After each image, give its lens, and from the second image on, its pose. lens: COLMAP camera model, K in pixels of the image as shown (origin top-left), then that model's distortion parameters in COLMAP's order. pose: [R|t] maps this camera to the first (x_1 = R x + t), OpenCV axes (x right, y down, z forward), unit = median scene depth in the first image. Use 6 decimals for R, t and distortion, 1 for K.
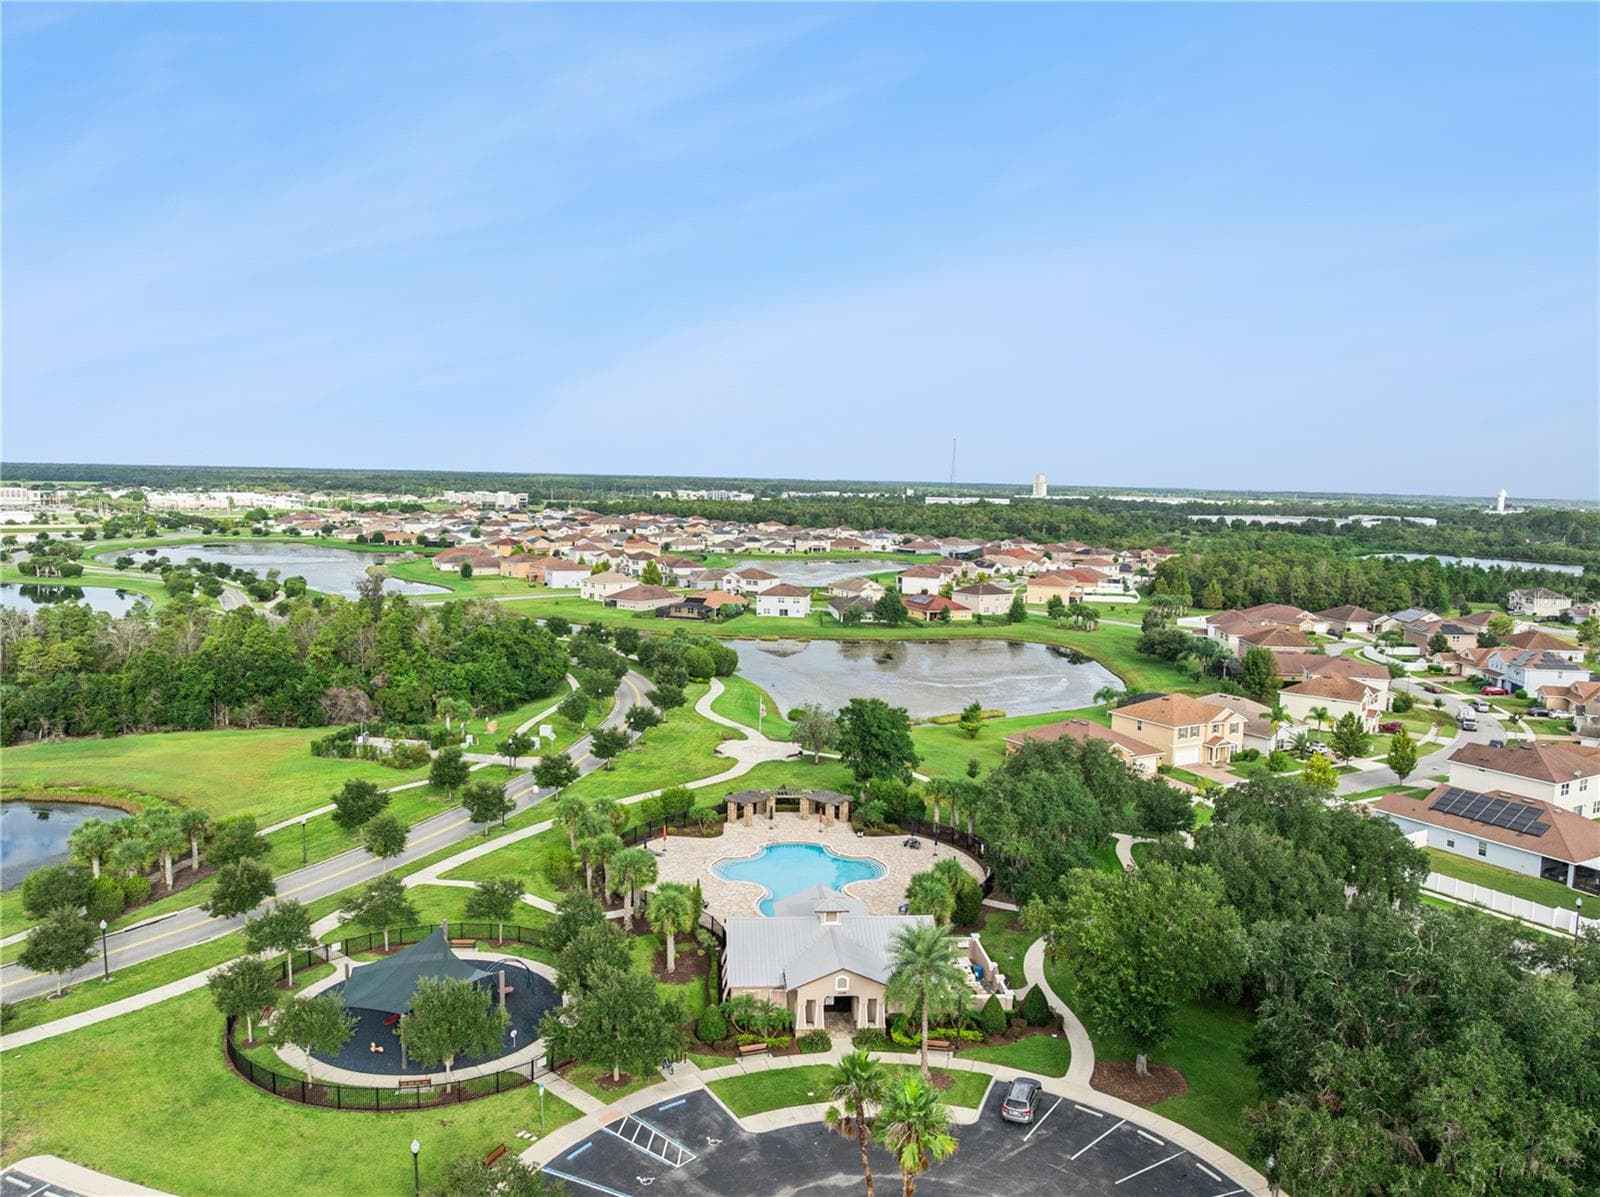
lens RADIAL K [[1162.6, 0, 800.0], [0, 1162.6, 598.5], [0, 0, 1]] dist [-0.039311, -0.005009]
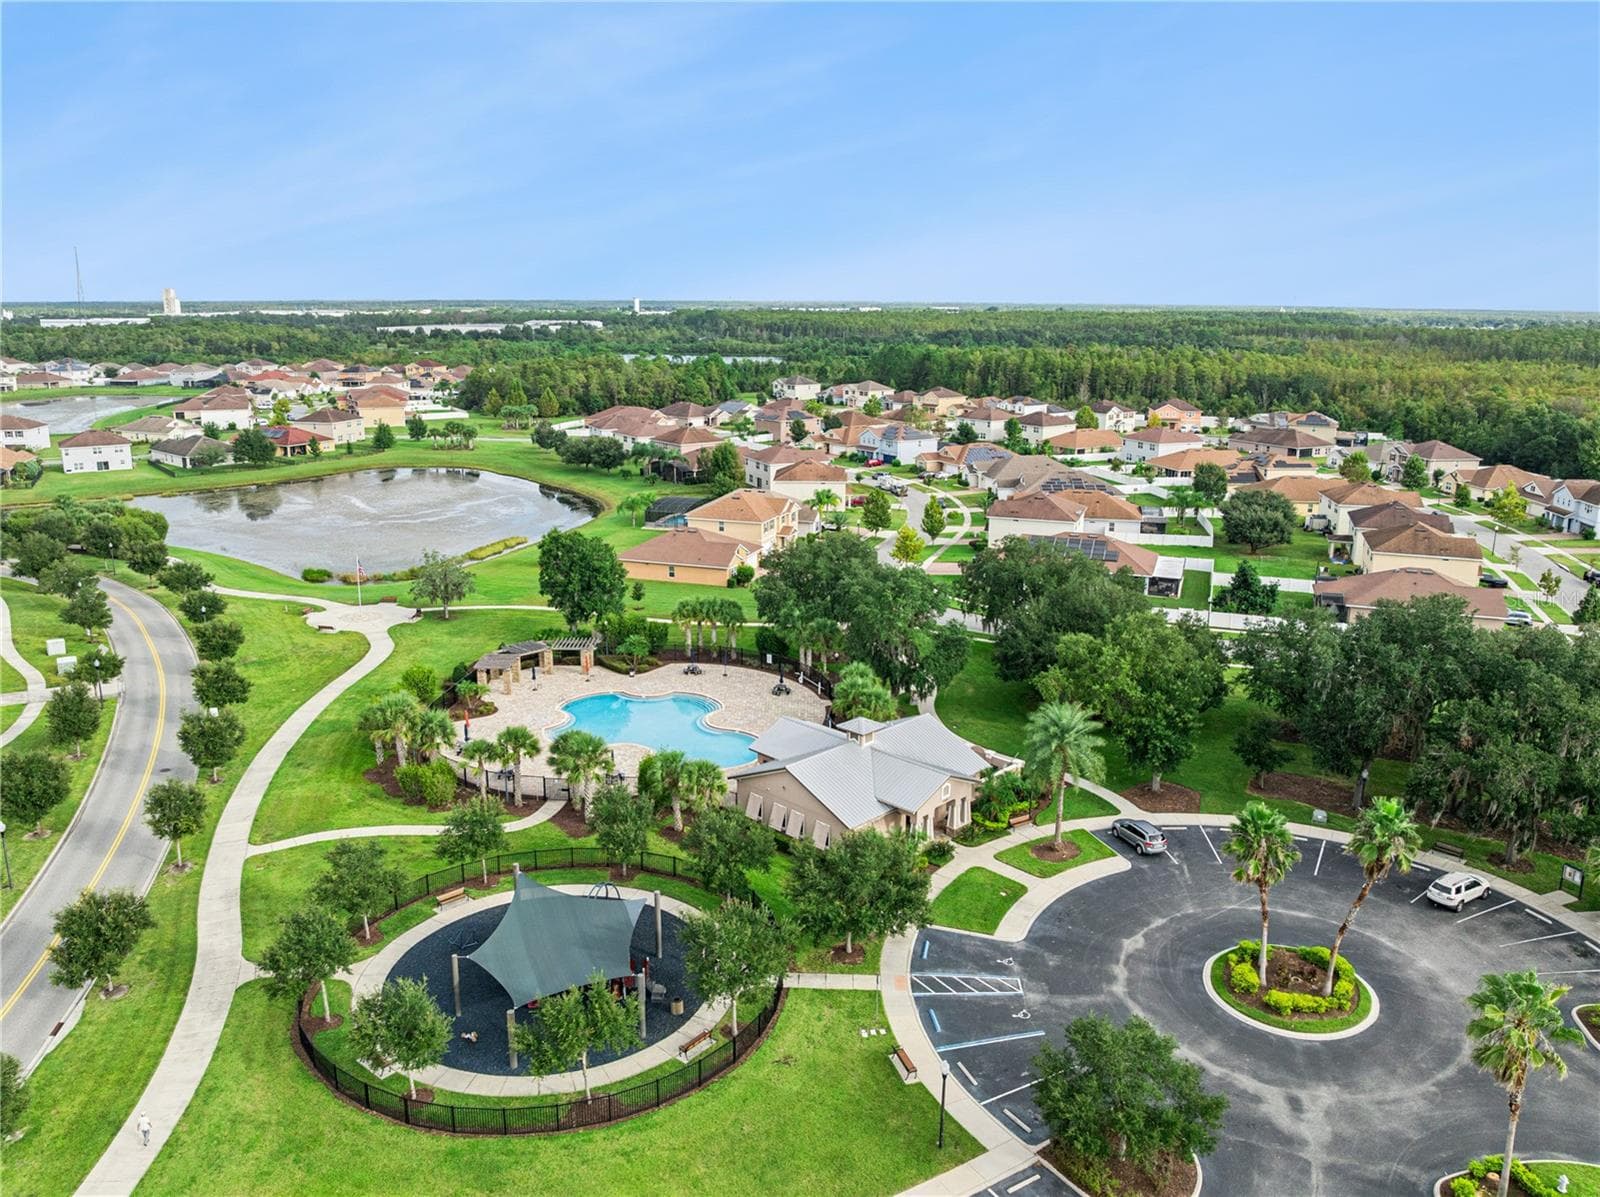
lens RADIAL K [[1192.9, 0, 800.0], [0, 1192.9, 598.5], [0, 0, 1]] dist [-0.038722, -0.002455]
pose [[0.762182, -0.175635, 0.623082, -0.143007], [0.078777, 0.980503, 0.180022, -0.005158], [-0.642552, -0.088125, 0.761157, 0.067100]]
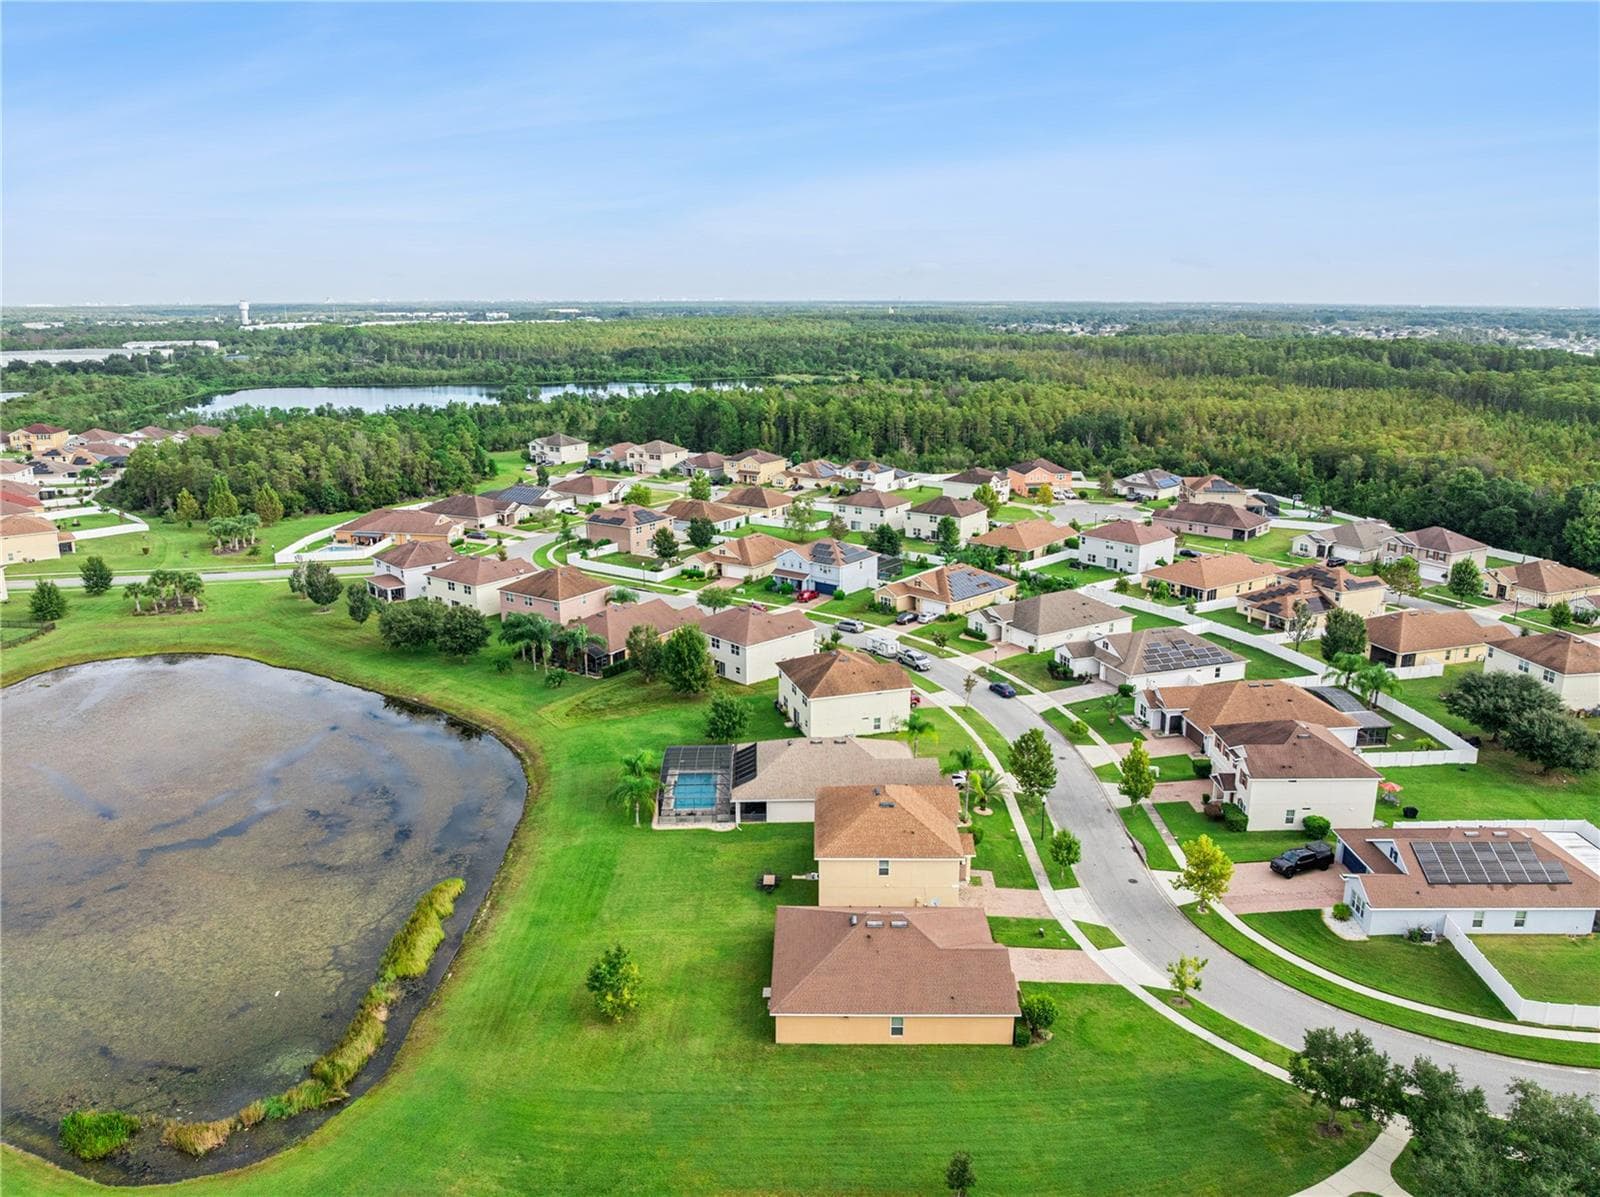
lens RADIAL K [[1162.6, 0, 800.0], [0, 1162.6, 598.5], [0, 0, 1]] dist [-0.039311, -0.005009]
pose [[0.519941, -0.234011, 0.821523, -0.076178], [0.099319, 0.971782, 0.213953, -0.065803], [-0.848408, -0.029650, 0.528511, 0.328598]]
